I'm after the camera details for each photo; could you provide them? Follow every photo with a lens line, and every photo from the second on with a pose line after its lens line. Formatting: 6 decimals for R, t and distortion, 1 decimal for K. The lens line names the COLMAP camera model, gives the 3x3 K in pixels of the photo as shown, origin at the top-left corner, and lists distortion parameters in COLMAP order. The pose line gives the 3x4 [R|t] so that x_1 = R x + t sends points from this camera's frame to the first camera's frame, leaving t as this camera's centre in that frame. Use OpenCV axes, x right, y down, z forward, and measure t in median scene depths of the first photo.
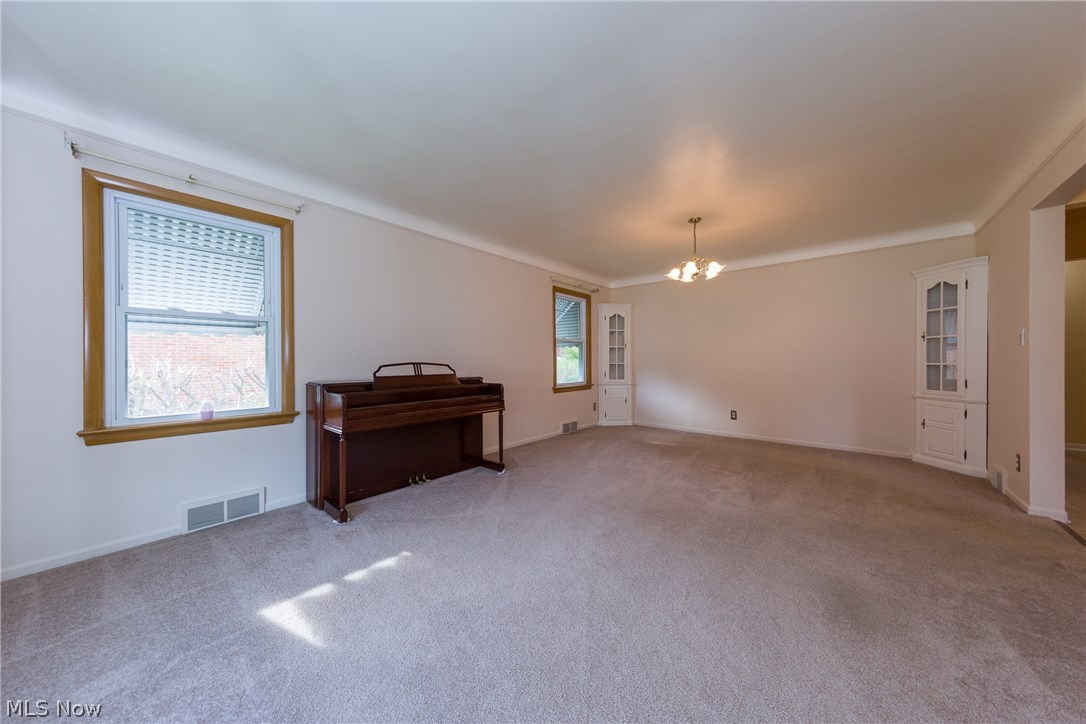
lens RADIAL K [[348.9, 0, 546.2], [0, 348.9, 362.4], [0, 0, 1]] dist [0.006256, -0.000161]
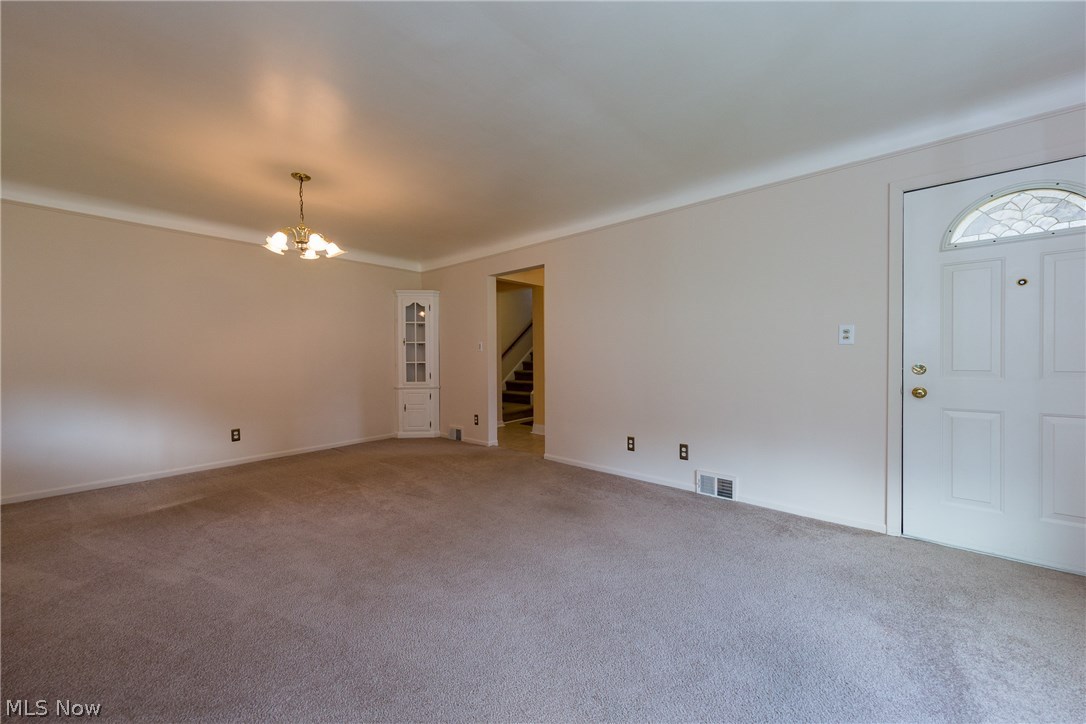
lens RADIAL K [[423.9, 0, 529.1], [0, 423.9, 360.0], [0, 0, 1]] dist [-0.000125, -0.000115]
pose [[0.000528, -0.011744, 0.999931, -0.546936], [0.007014, 0.999906, 0.011740, -0.021907], [-0.999975, 0.007008, 0.000610, 0.566153]]
